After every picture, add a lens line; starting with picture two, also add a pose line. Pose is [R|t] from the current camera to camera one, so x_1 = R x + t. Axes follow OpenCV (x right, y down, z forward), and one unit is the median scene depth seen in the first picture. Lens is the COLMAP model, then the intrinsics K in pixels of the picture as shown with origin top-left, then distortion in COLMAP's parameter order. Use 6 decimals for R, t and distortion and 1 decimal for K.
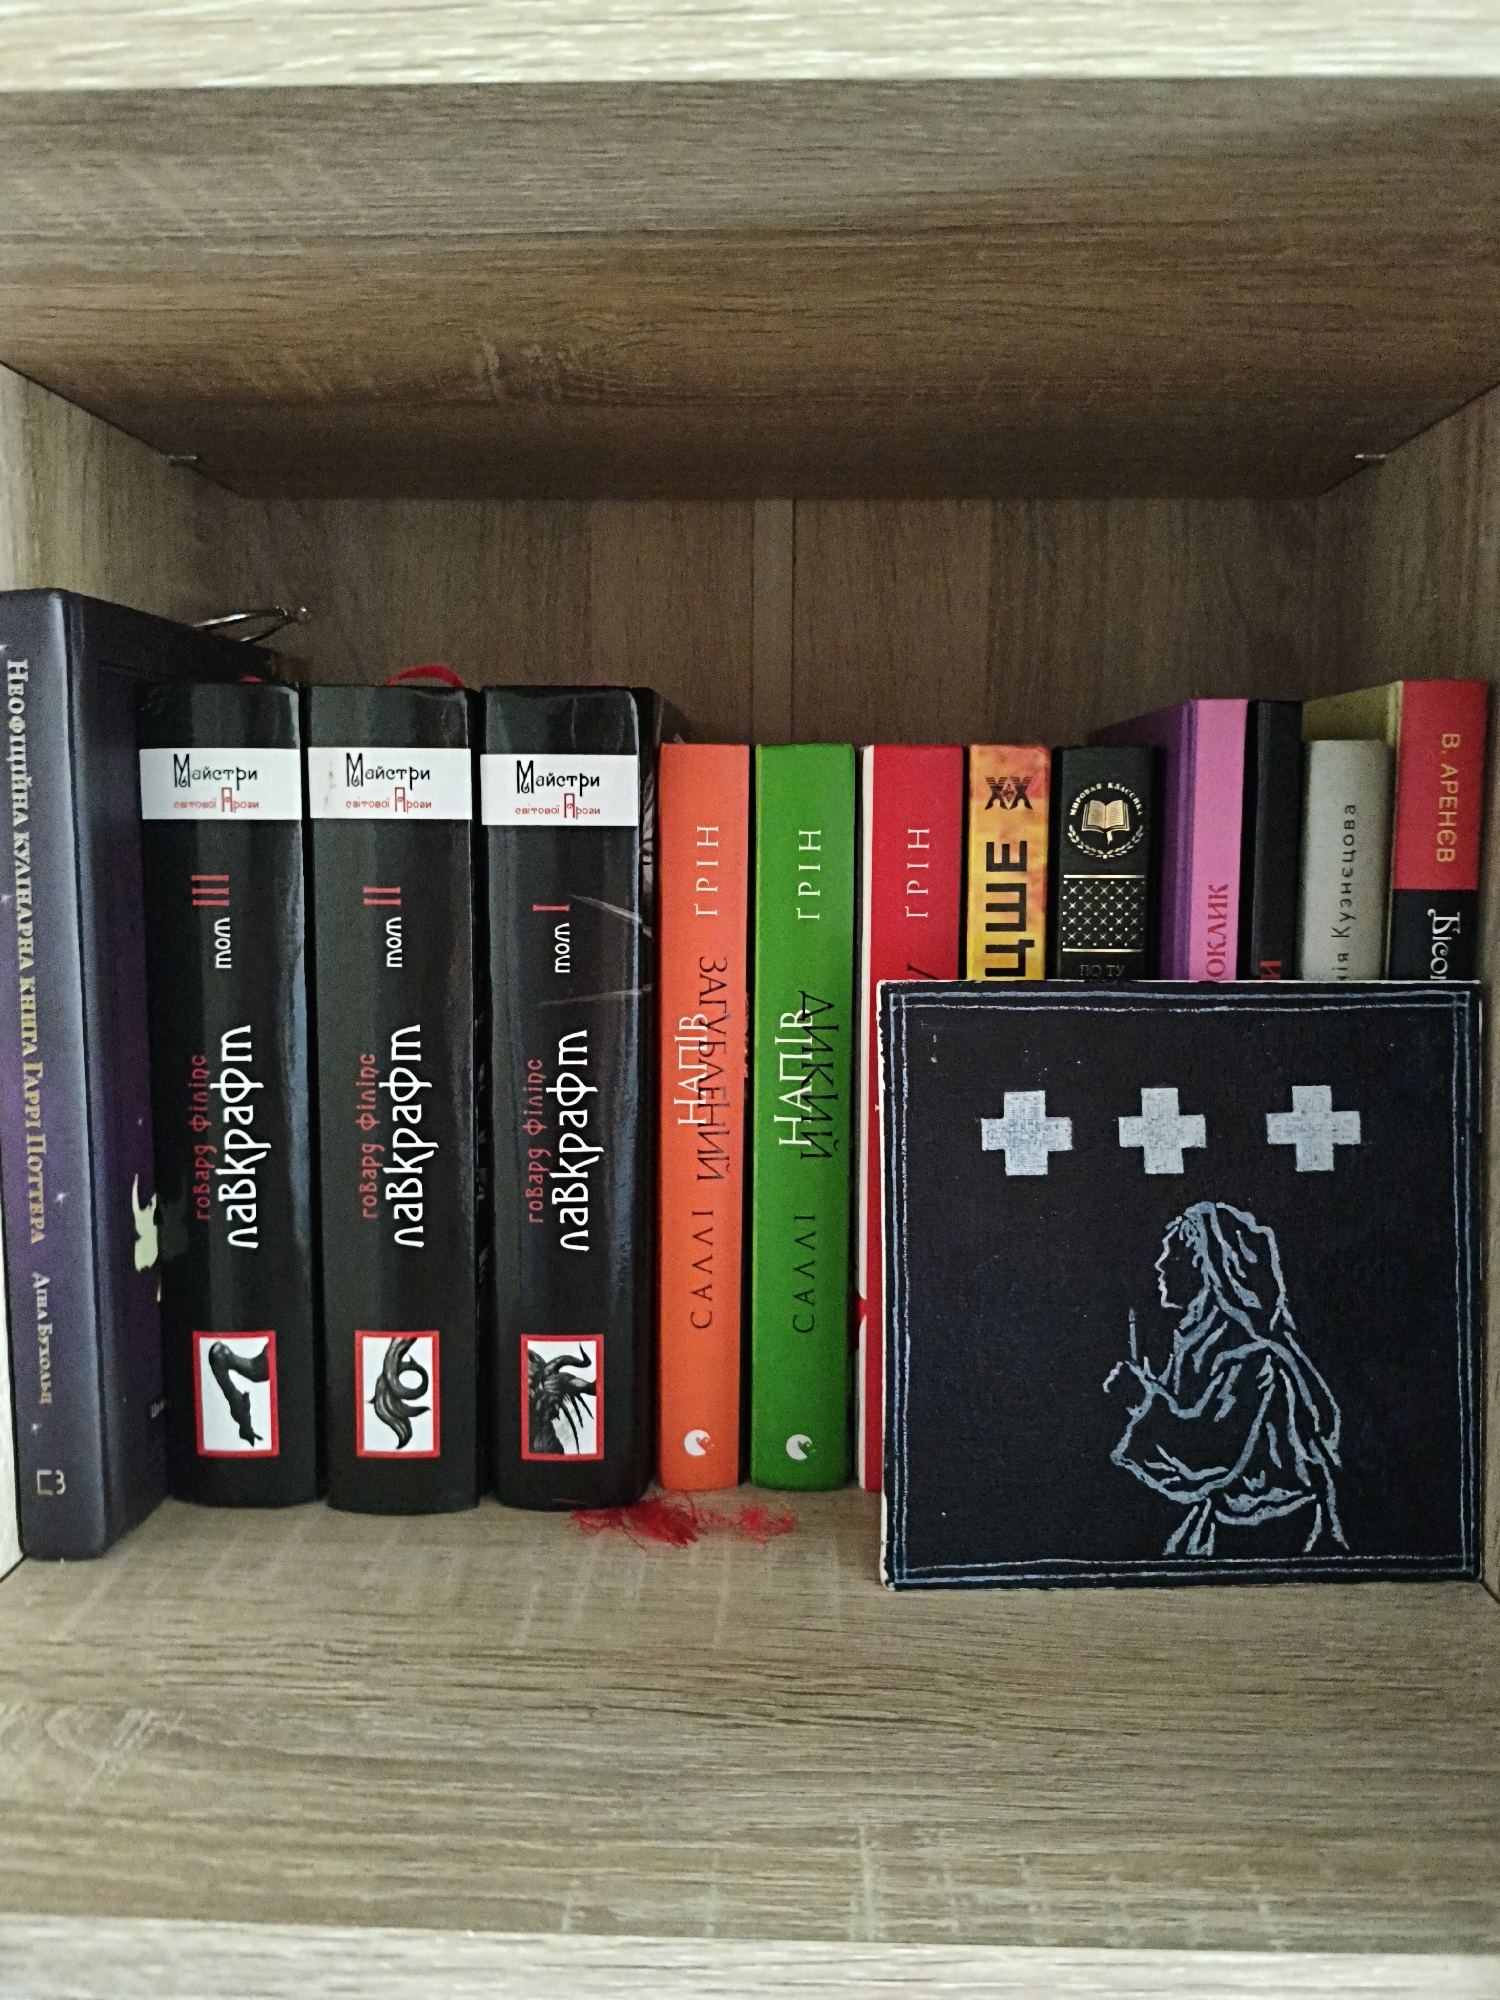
lens RADIAL K [[1502.7, 0, 759.3], [0, 1502.7, 918.6], [0, 0, 1]] dist [0.113187, -0.165881]
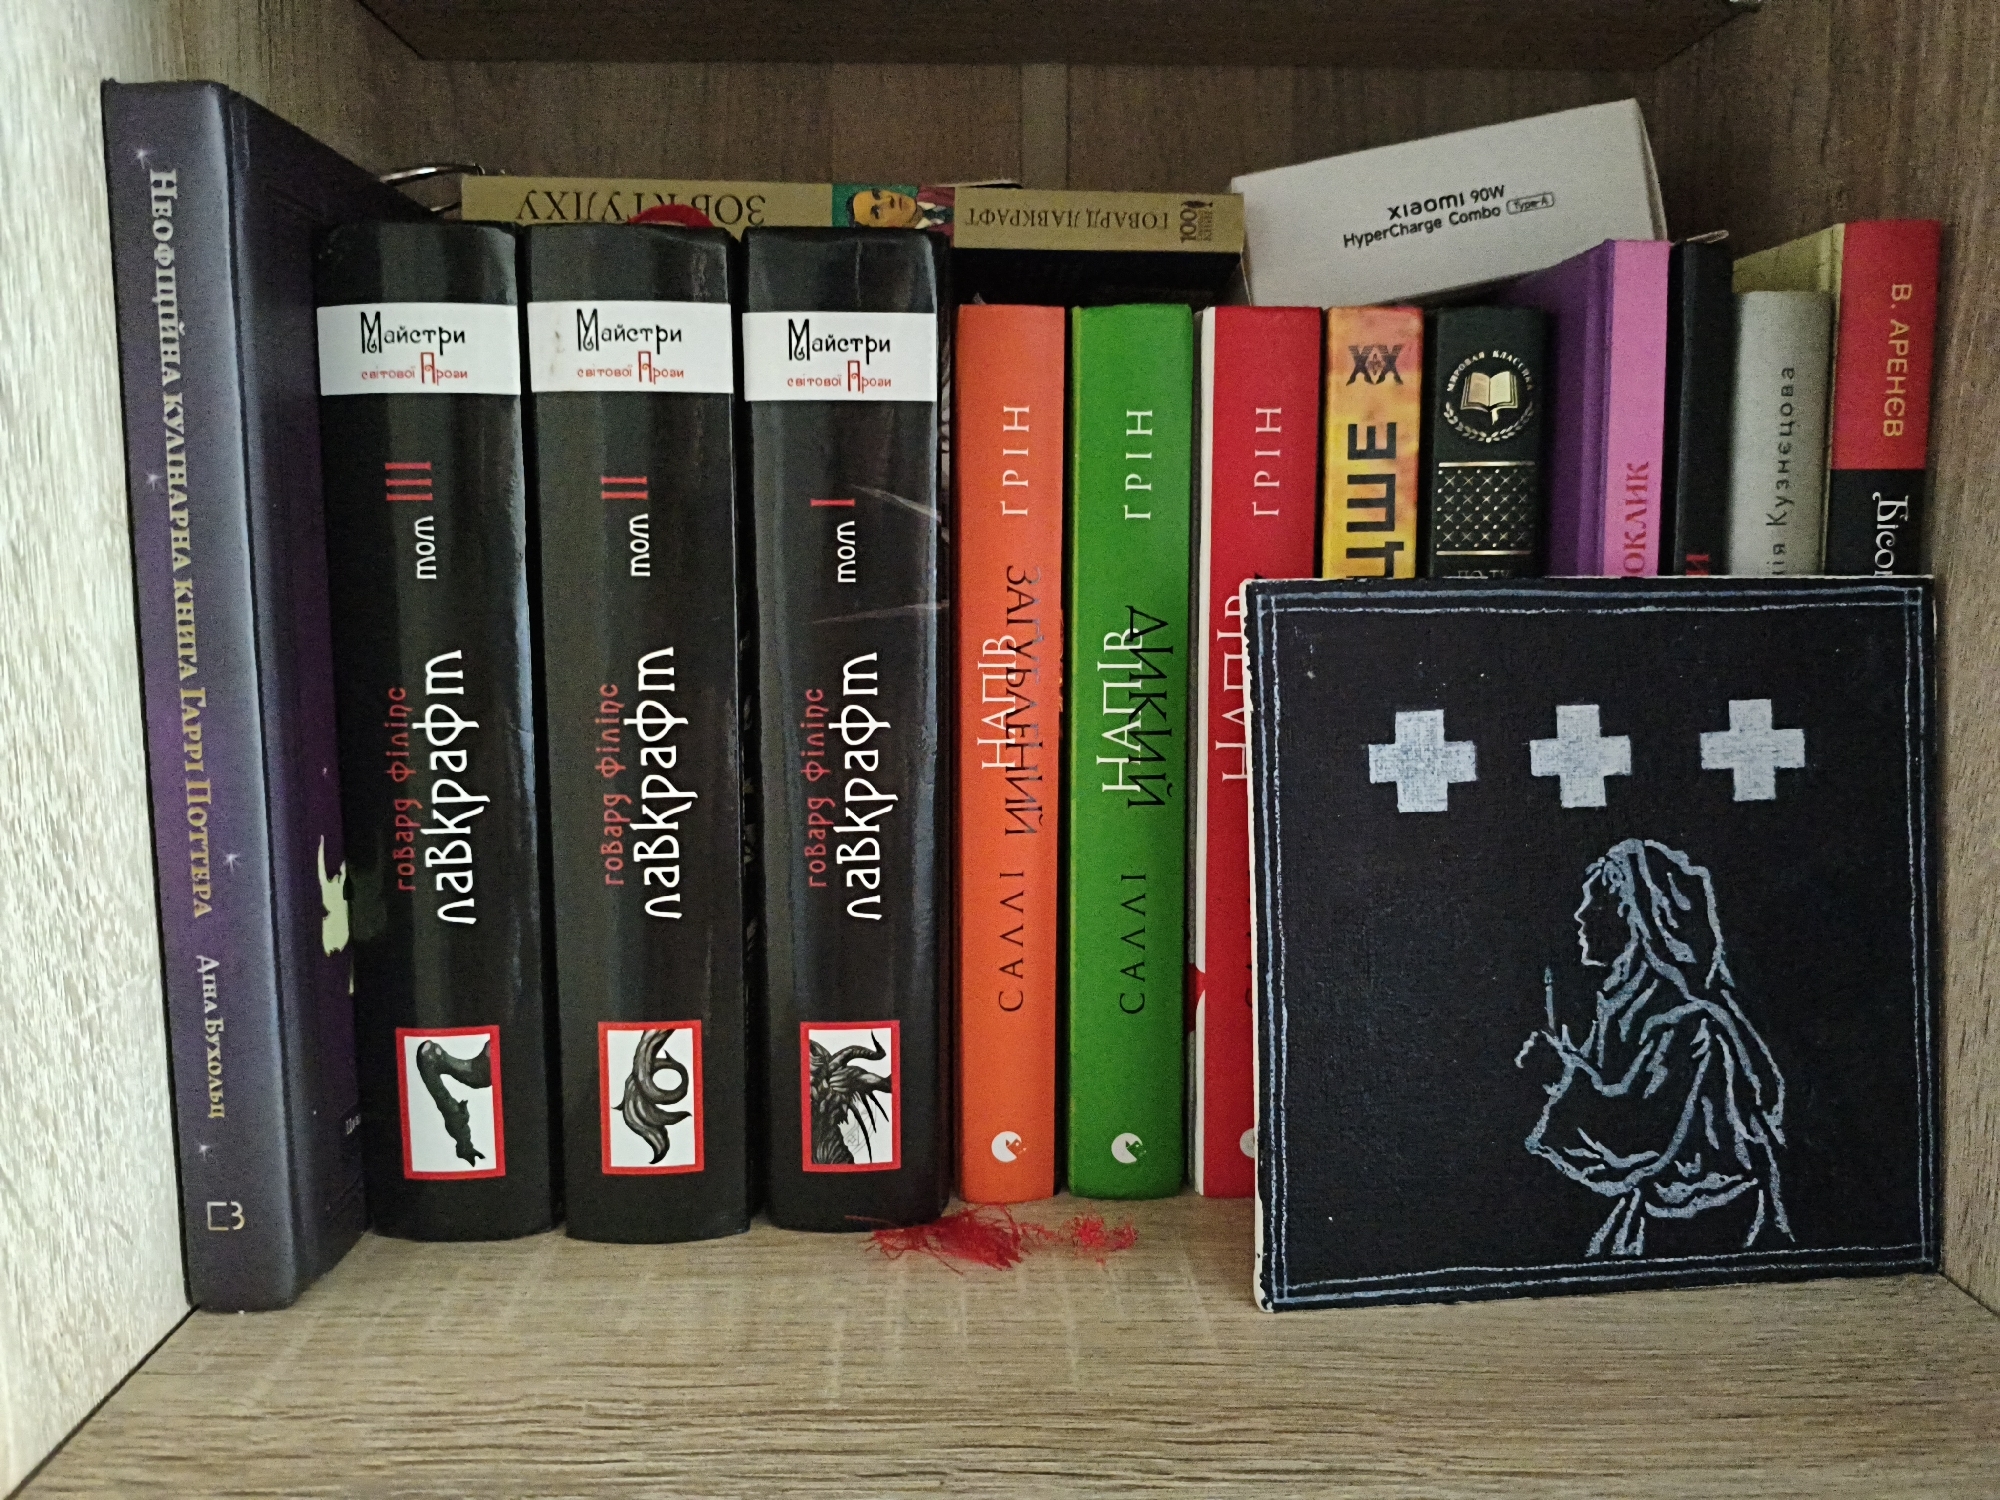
lens RADIAL K [[1518.9, 0, 994.1], [0, 1518.9, 659.8], [0, 0, 1]] dist [0.073446, -0.113694]
pose [[0.998122, -0.013103, 0.059838, -0.103832], [0.012343, 0.999838, 0.013063, 0.070460], [-0.059999, -0.012300, 0.998123, 0.174495]]
